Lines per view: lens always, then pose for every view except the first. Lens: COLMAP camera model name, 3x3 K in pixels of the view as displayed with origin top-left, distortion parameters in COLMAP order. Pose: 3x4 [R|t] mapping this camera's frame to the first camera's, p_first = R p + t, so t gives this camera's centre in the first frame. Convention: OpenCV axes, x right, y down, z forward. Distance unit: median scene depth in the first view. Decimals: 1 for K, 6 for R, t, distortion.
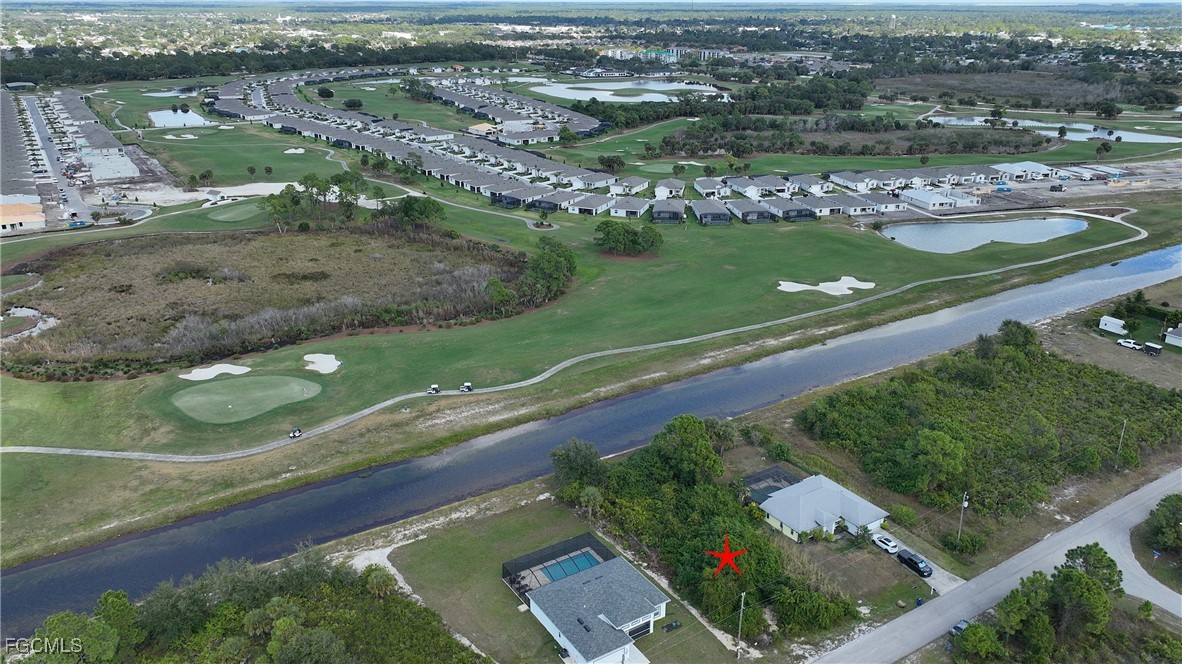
lens RADIAL K [[872.7, 0, 597.1], [0, 872.7, 333.1], [0, 0, 1]] dist [0.009061, 0.002021]
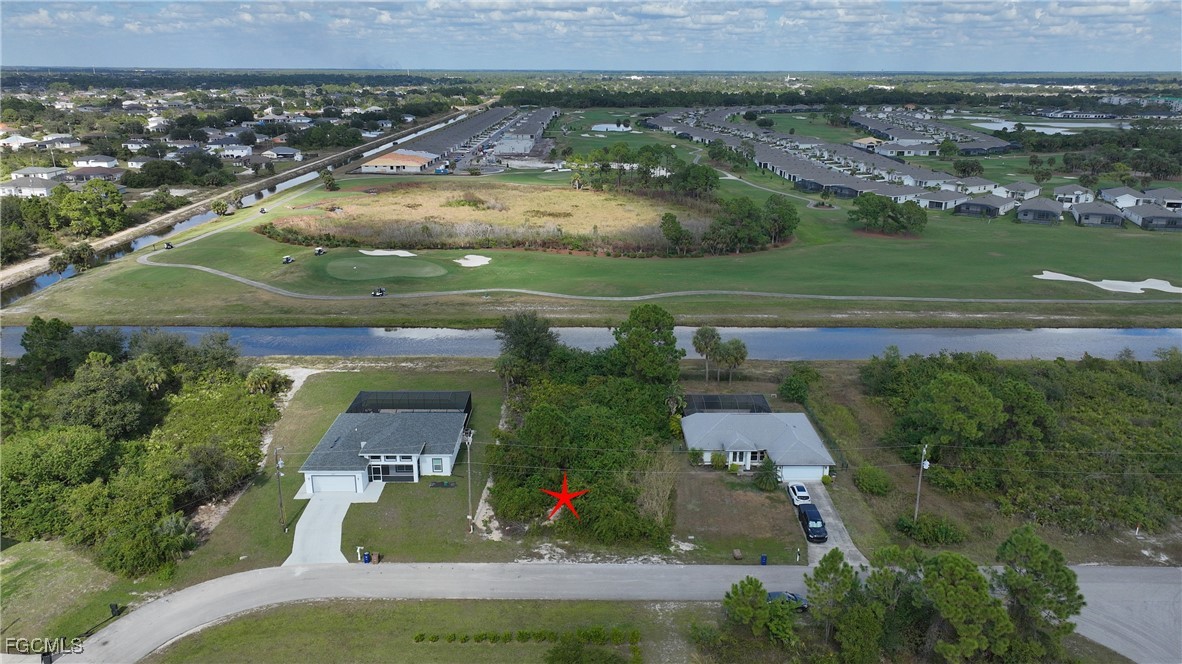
lens RADIAL K [[843.1, 0, 594.7], [0, 843.1, 332.4], [0, 0, 1]] dist [0.005696, 0.013307]
pose [[0.842590, 0.160602, -0.514052, 0.360622], [-0.193302, 0.981085, -0.010330, 0.106189], [0.502670, 0.108071, 0.857697, 0.225636]]
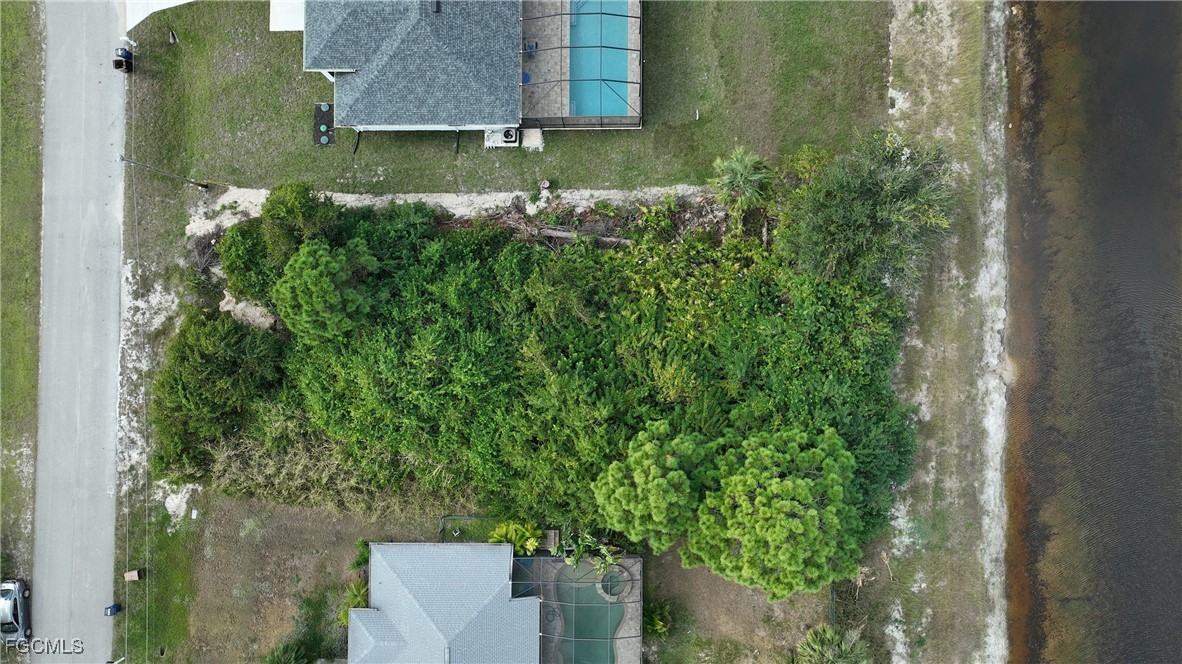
lens RADIAL K [[843.1, 0, 594.7], [0, 843.1, 332.4], [0, 0, 1]] dist [0.005696, 0.013307]
pose [[-0.546587, 0.837380, -0.006158, 0.063215], [-0.275326, -0.172760, 0.945701, -0.114433], [0.790847, 0.518603, 0.324981, 0.623543]]
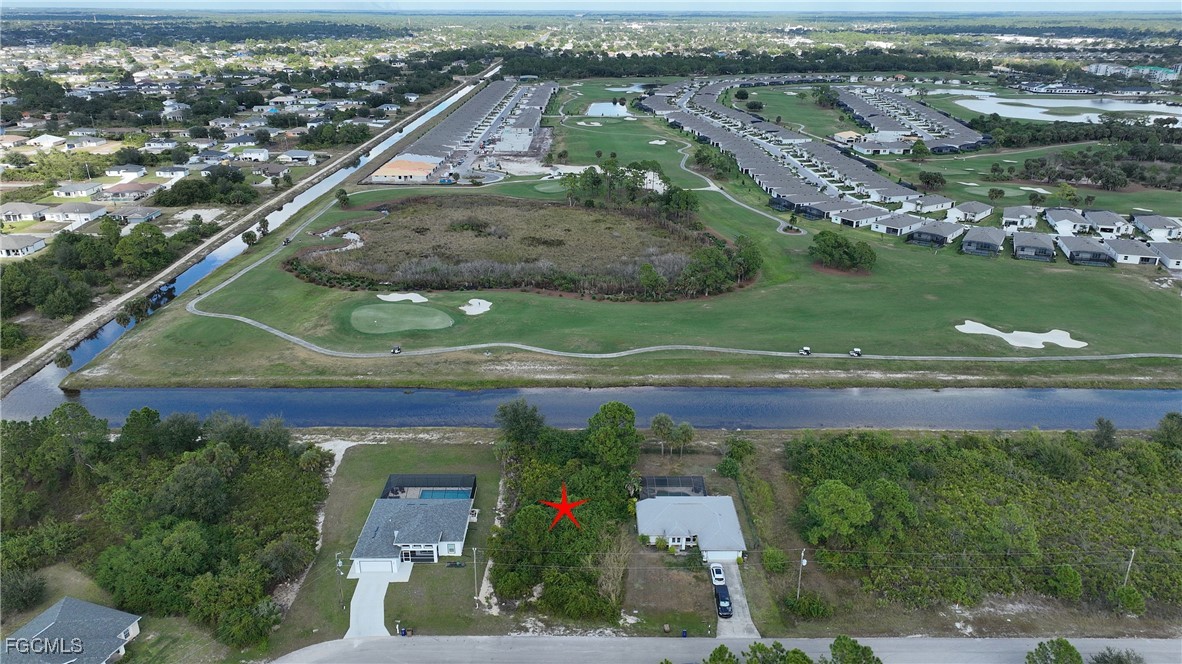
lens RADIAL K [[830.5, 0, 595.1], [0, 830.5, 331.6], [0, 0, 1]] dist [0.007399, 0.008037]
pose [[0.841794, 0.194948, -0.503367, 0.433095], [-0.192844, 0.979579, 0.056881, -0.031210], [0.504177, 0.049189, 0.862198, 0.095601]]
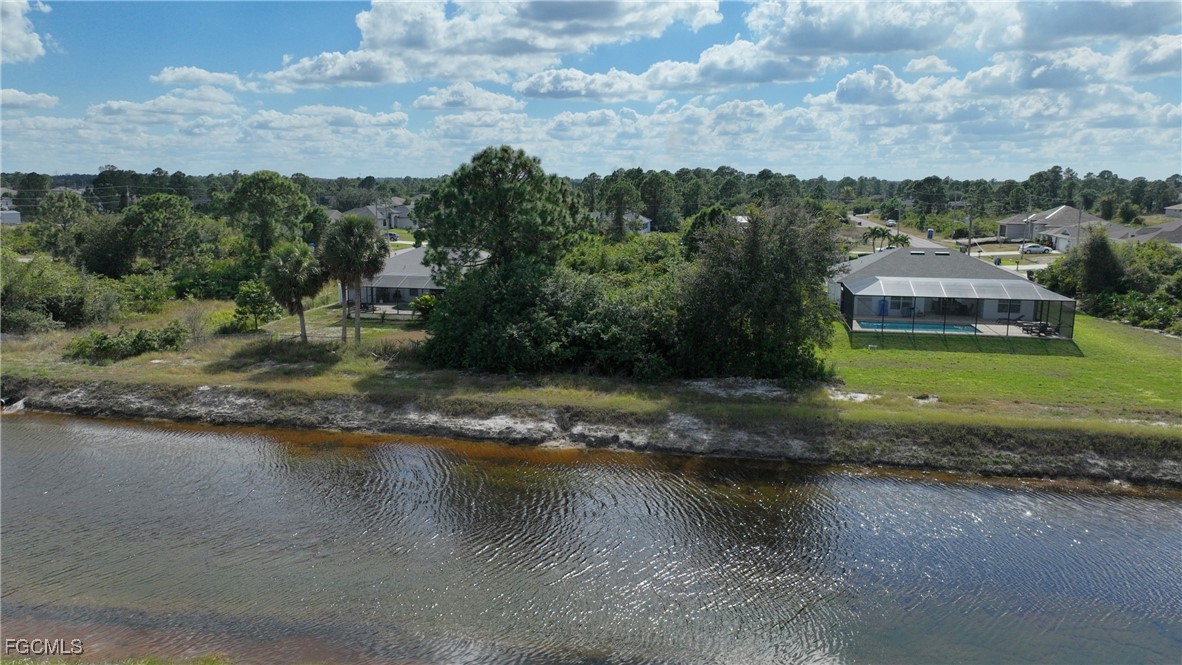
lens RADIAL K [[838.7, 0, 587.5], [0, 838.7, 349.0], [0, 0, 1]] dist [0.004339, 0.009549]
pose [[-0.723303, -0.141551, 0.675867, -0.149506], [0.242005, 0.864725, 0.440095, 0.012522], [-0.646735, 0.481886, -0.591202, 0.948716]]
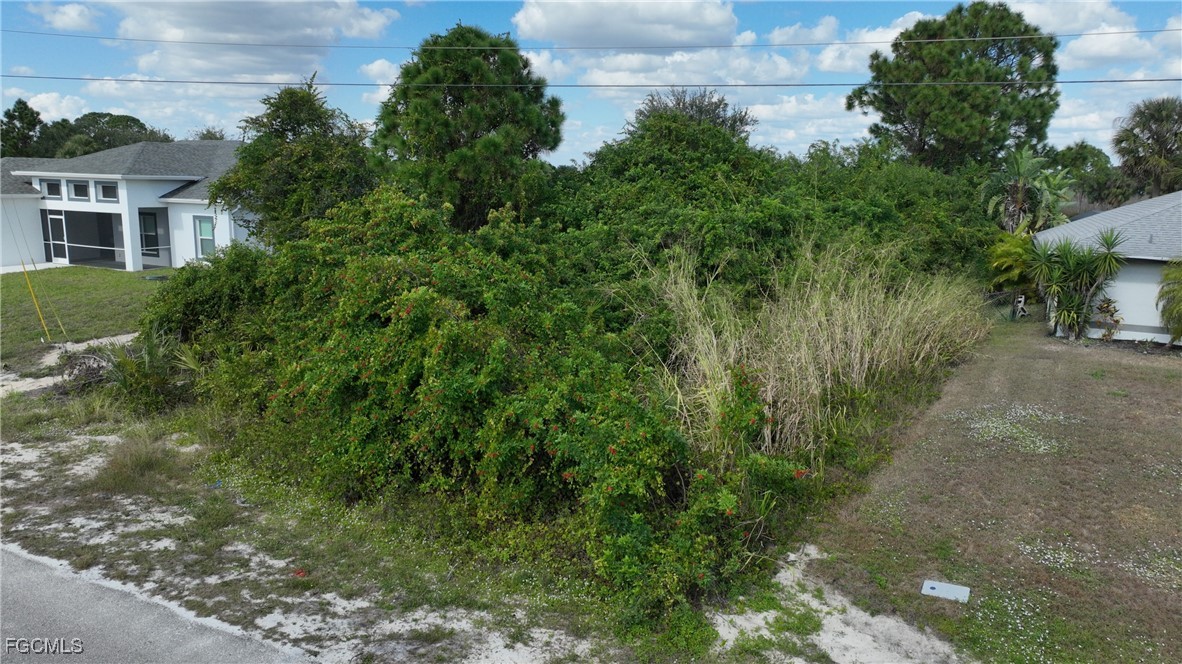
lens RADIAL K [[827.7, 0, 591.2], [0, 827.7, 320.6], [0, 0, 1]] dist [0.008821, 0.003690]
pose [[0.508366, 0.153911, -0.847275, 0.225108], [-0.324194, 0.945717, -0.022724, 0.189221], [0.797785, 0.286234, 0.530668, 0.588957]]
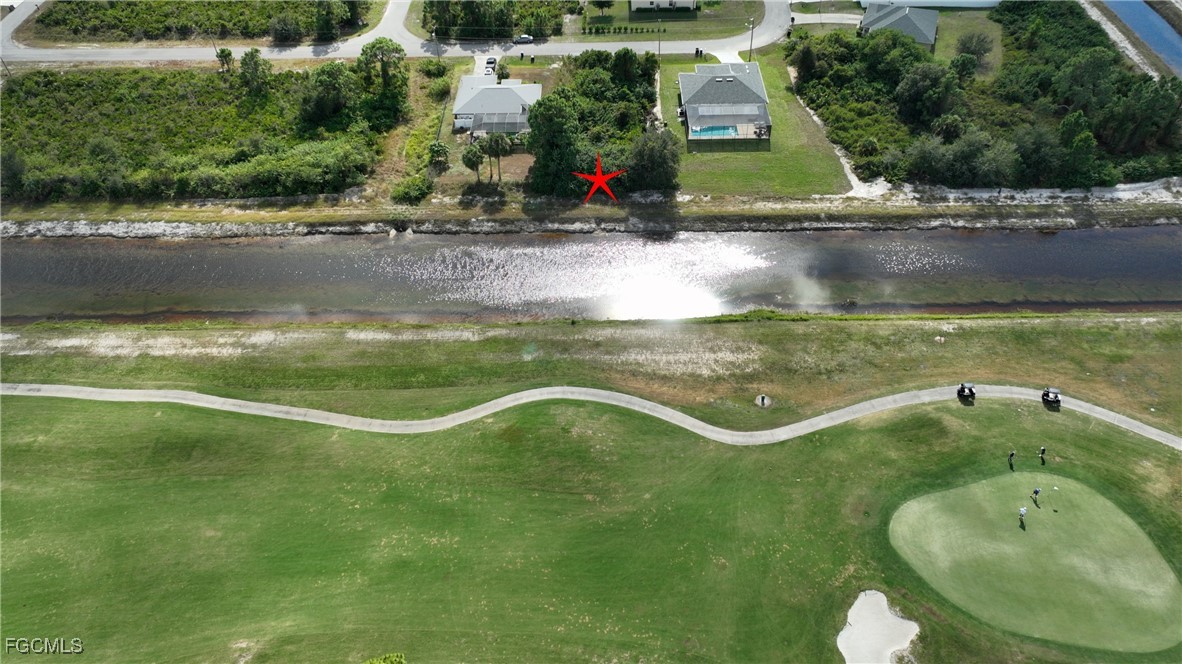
lens RADIAL K [[868.1, 0, 594.4], [0, 868.1, 326.8], [0, 0, 1]] dist [0.006759, 0.004257]
pose [[-0.835479, -0.369010, 0.407194, -0.329434], [0.213378, 0.465006, 0.859209, -0.466701], [-0.506404, 0.804737, -0.309764, 1.132237]]
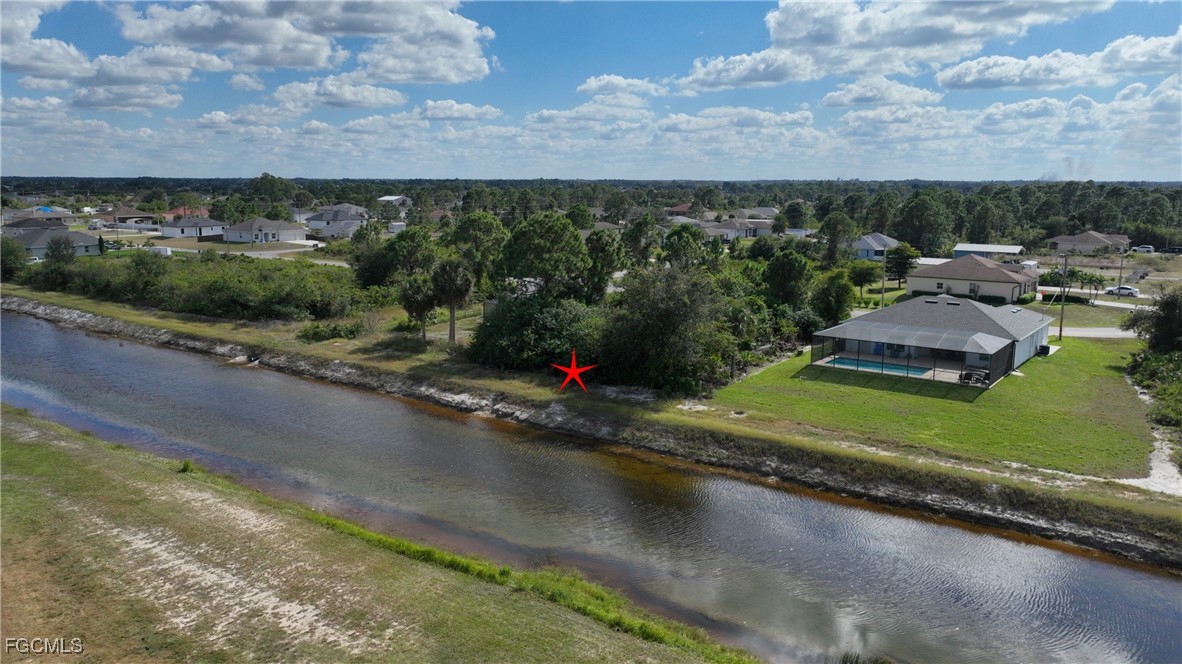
lens RADIAL K [[902.1, 0, 592.9], [0, 902.1, 288.4], [0, 0, 1]] dist [0.008365, 0.005018]
pose [[-0.347671, -0.117071, 0.930279, -0.351025], [0.333959, 0.911644, 0.239535, 0.006399], [-0.876126, 0.393955, -0.277855, 0.882523]]
